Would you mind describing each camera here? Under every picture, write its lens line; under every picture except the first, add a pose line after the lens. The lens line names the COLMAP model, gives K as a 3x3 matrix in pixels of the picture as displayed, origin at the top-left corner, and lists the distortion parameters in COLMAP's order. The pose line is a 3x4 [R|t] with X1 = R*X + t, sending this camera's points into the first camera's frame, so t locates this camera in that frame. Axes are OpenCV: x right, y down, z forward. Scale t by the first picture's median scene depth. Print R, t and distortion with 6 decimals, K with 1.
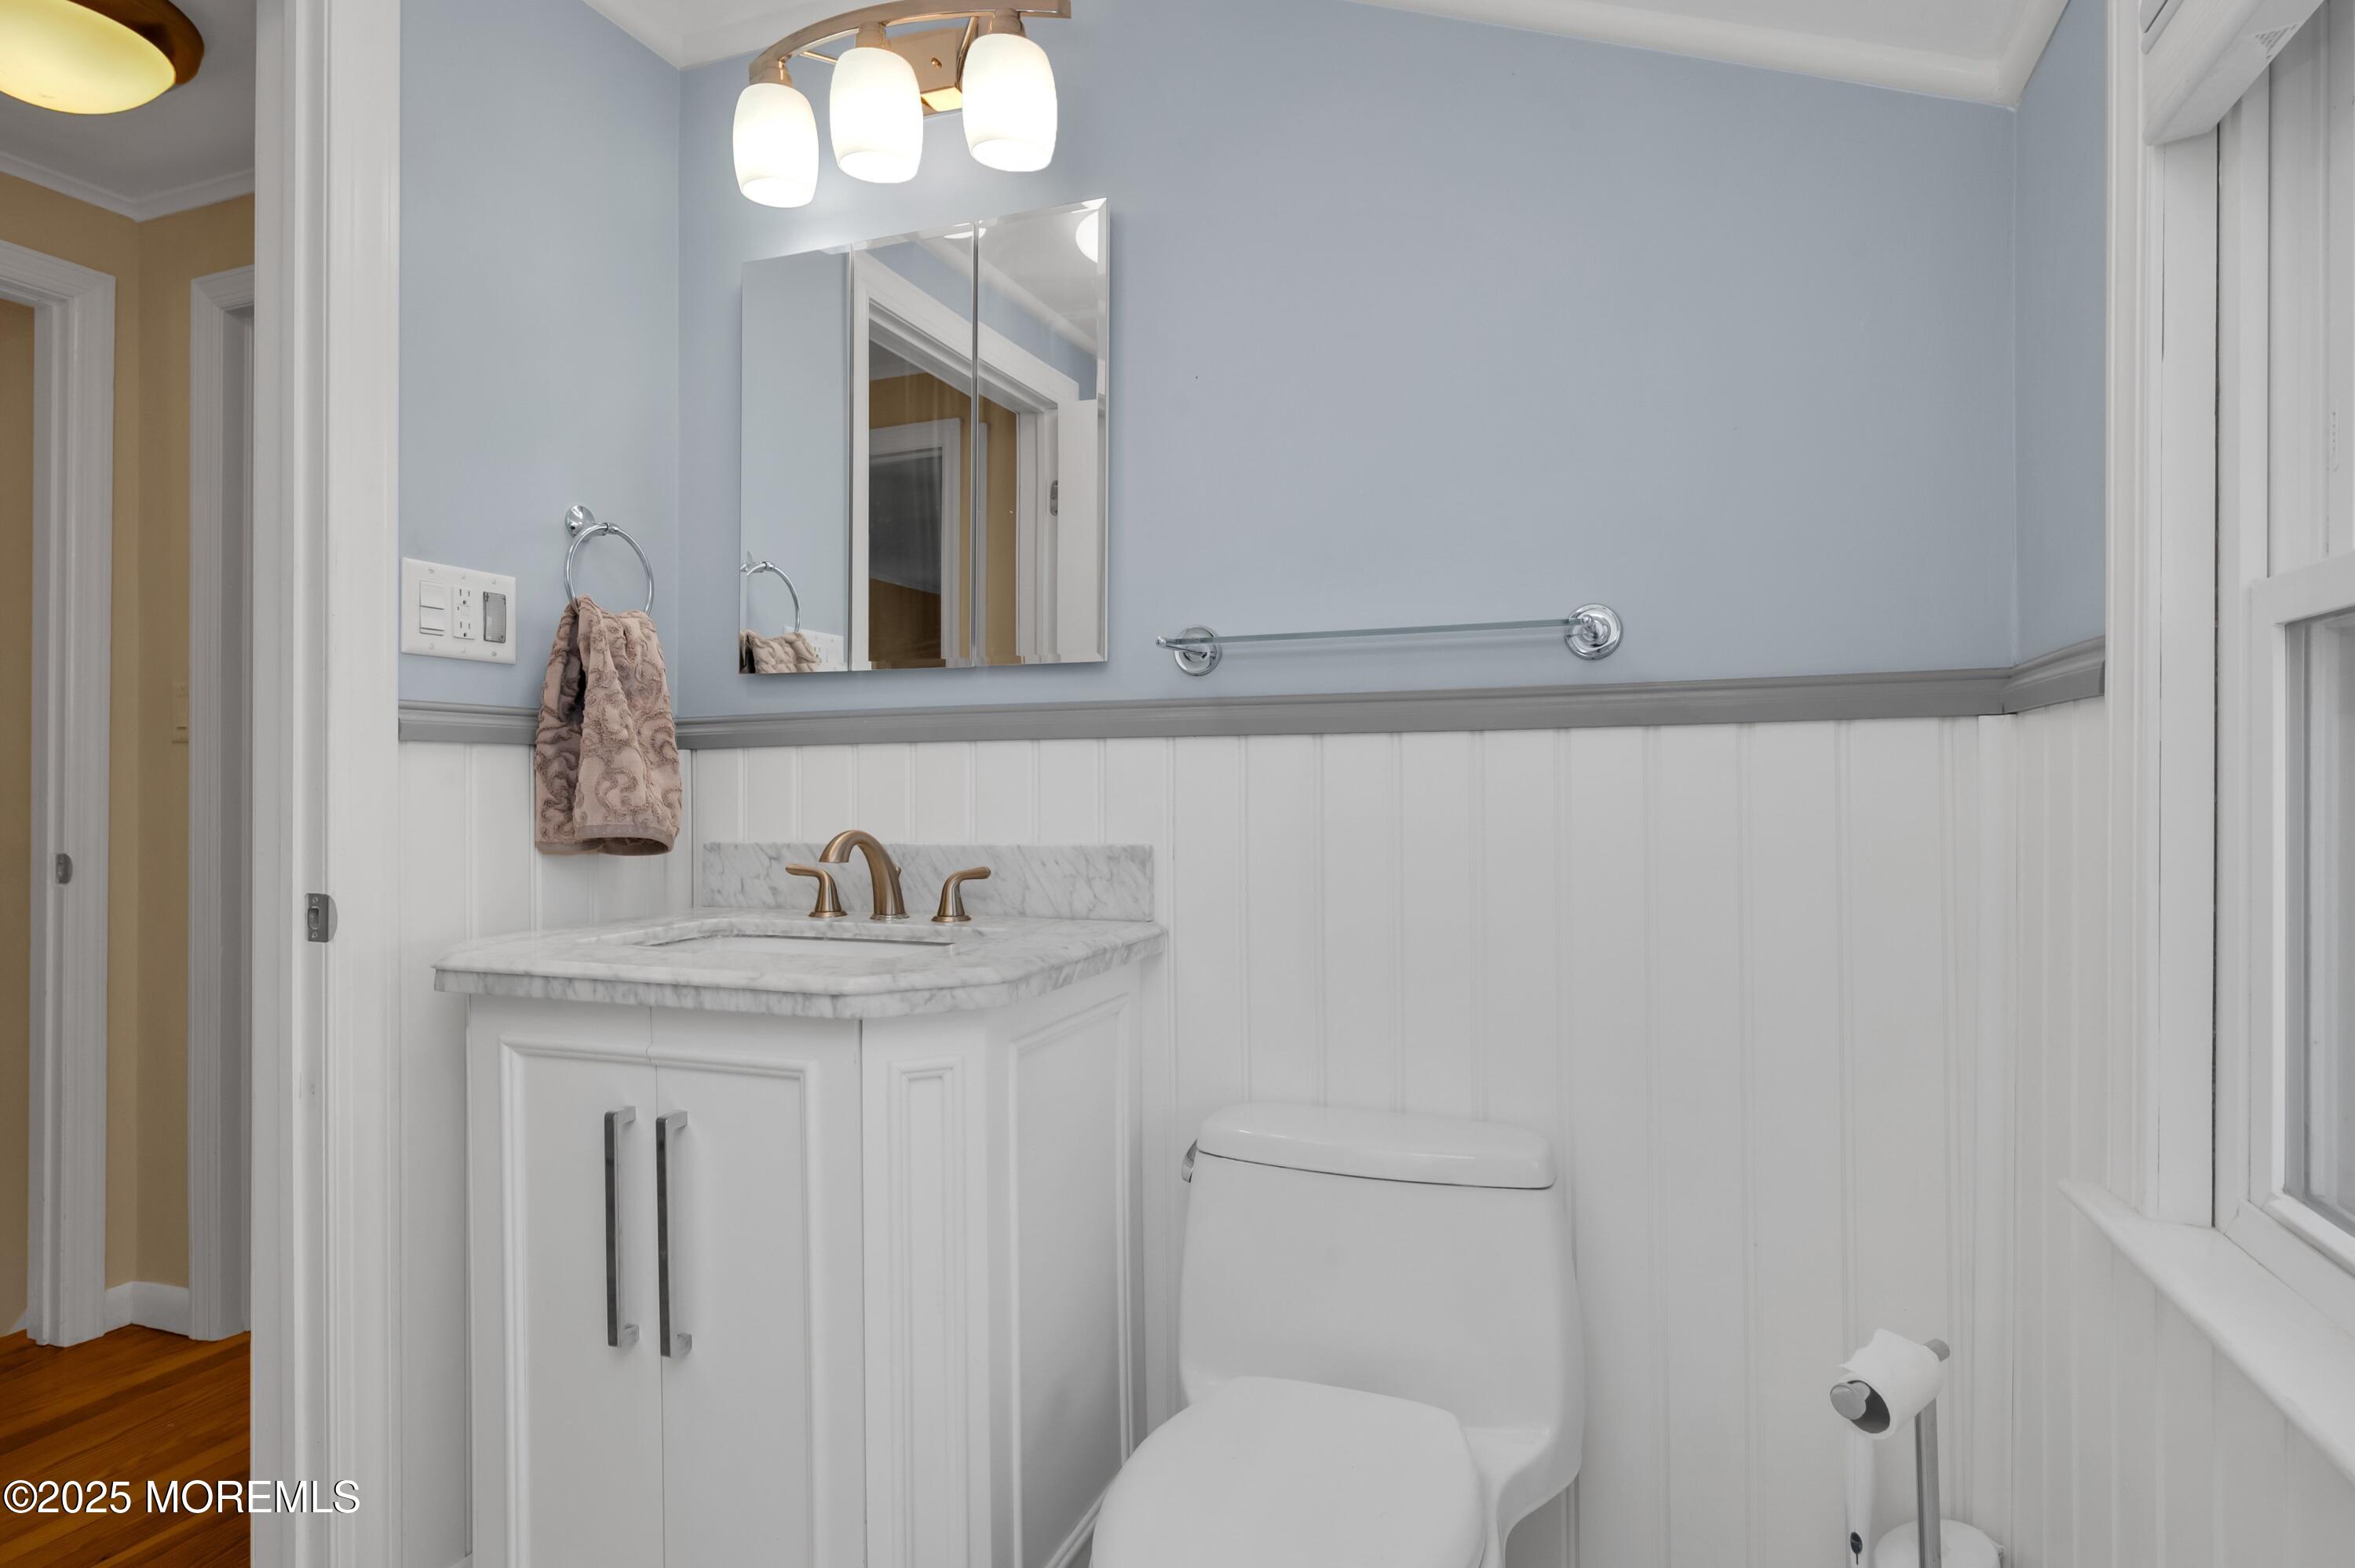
lens RADIAL K [[1276.2, 0, 1177.5], [0, 1276.2, 784.0], [0, 0, 1]] dist [-0.000596, 0.000591]
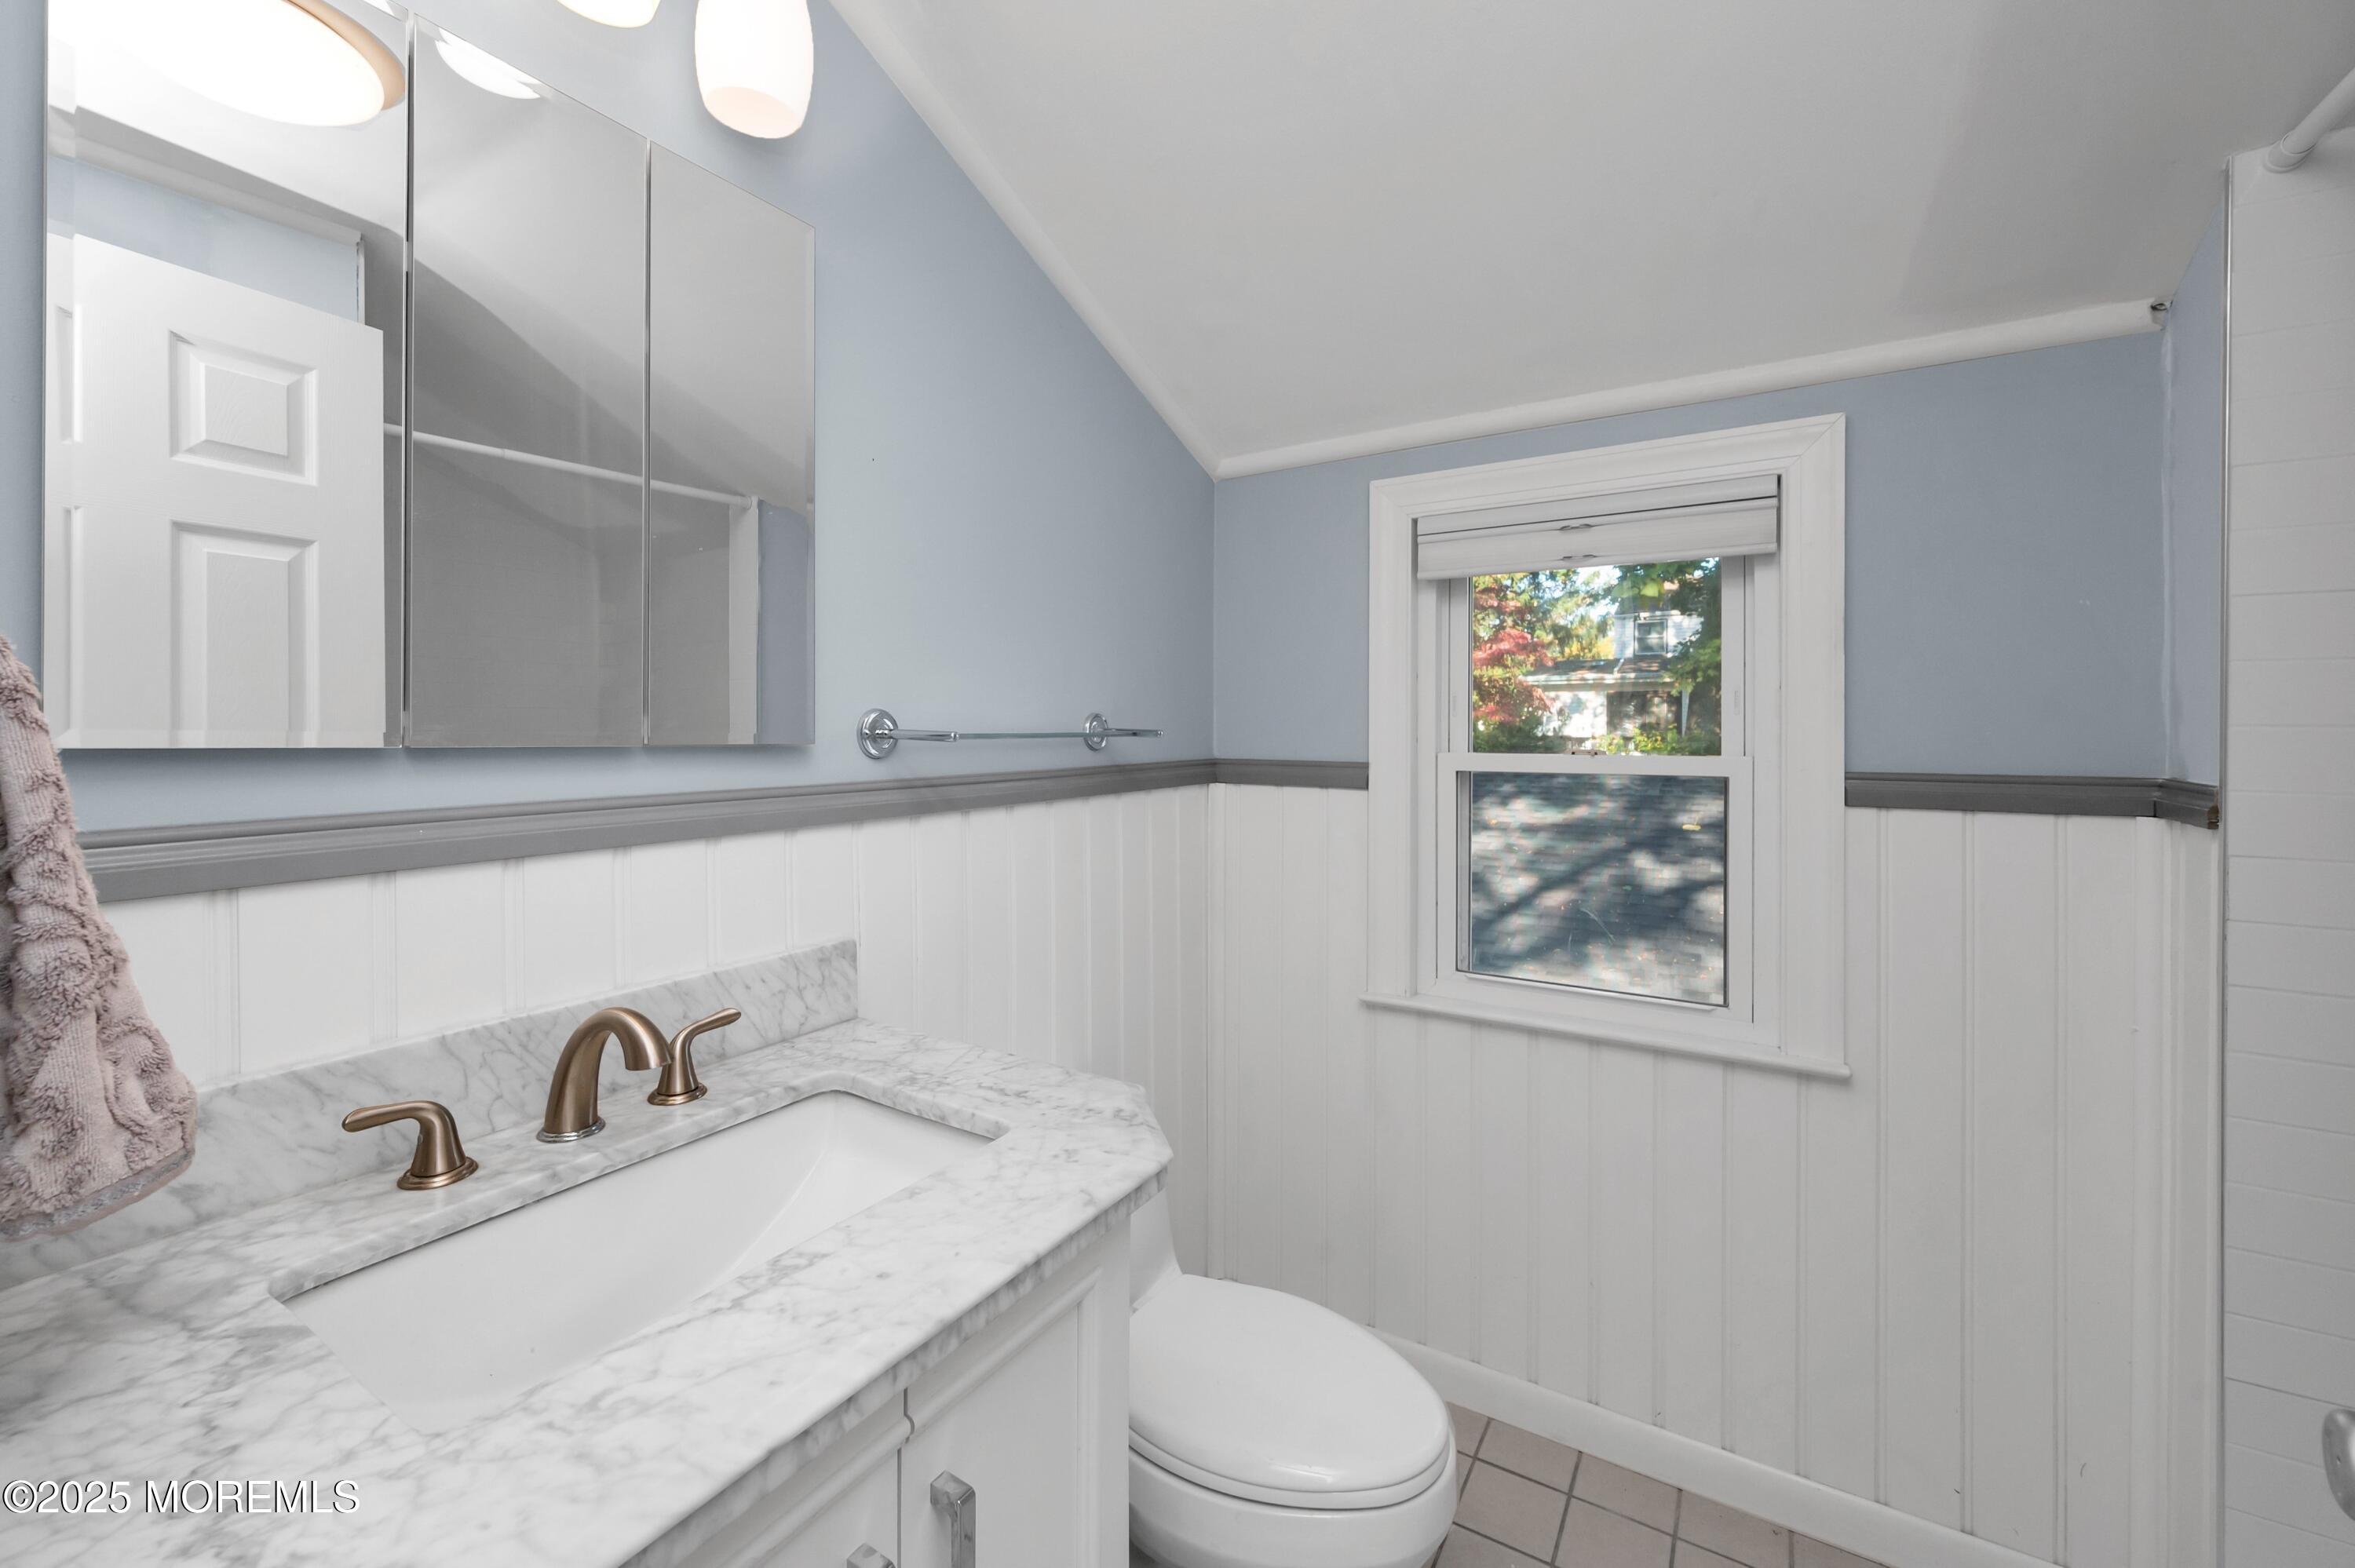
lens RADIAL K [[937.9, 0, 1177.5], [0, 937.9, 784.0], [0, 0, 1]] dist [0.001005, 0.000118]
pose [[0.191967, -0.045144, 0.980362, -0.650404], [0.002002, 0.998957, 0.045608, -0.097033], [-0.981399, -0.006792, 0.191858, 0.622432]]
